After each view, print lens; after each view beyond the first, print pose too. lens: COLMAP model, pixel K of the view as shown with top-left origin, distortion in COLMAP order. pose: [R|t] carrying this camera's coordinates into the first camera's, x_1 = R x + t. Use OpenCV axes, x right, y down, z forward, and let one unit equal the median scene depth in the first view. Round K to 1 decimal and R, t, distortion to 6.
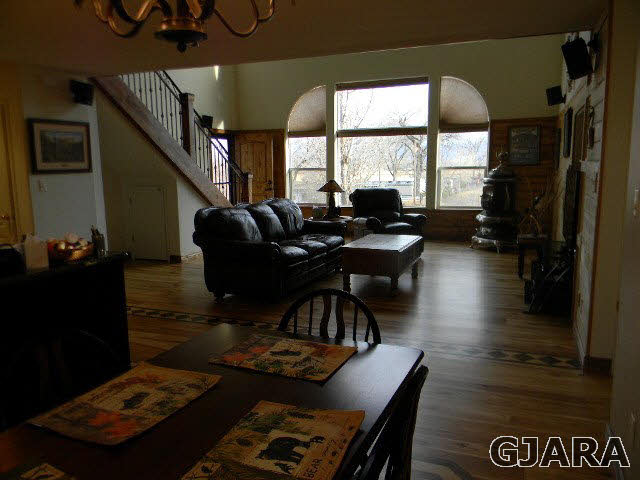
lens RADIAL K [[520.1, 0, 316.7], [0, 520.1, 244.1], [0, 0, 1]] dist [0.012838, -0.015849]
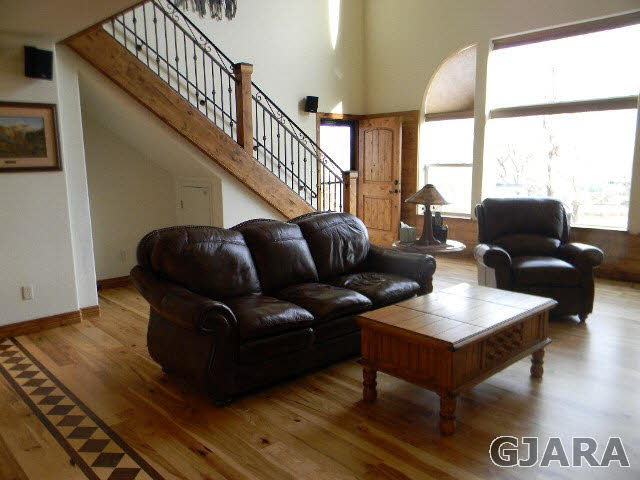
lens RADIAL K [[520.1, 0, 316.7], [0, 520.1, 244.1], [0, 0, 1]] dist [0.012838, -0.015849]
pose [[0.907311, 0.068228, -0.414887, 0.141120], [-0.062195, 0.997670, 0.028053, -0.050176], [0.415834, 0.000351, 0.909440, 0.308450]]
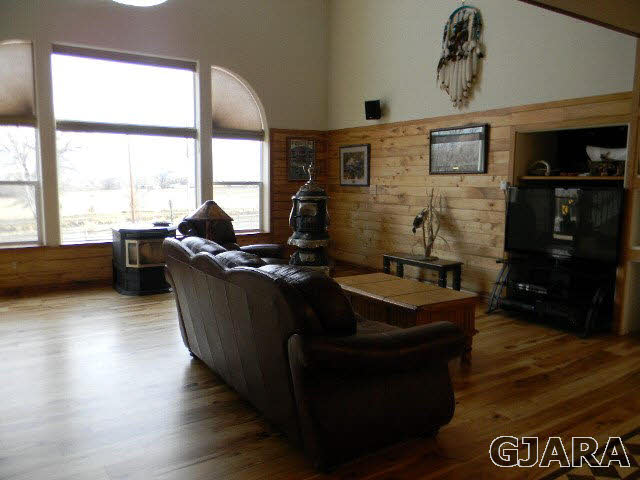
lens RADIAL K [[520.1, 0, 316.7], [0, 520.1, 244.1], [0, 0, 1]] dist [0.012838, -0.015849]
pose [[0.564341, -0.079992, 0.821657, -0.333013], [0.114393, 0.993270, 0.018130, -0.055232], [-0.817578, 0.083760, 0.569694, 0.459354]]
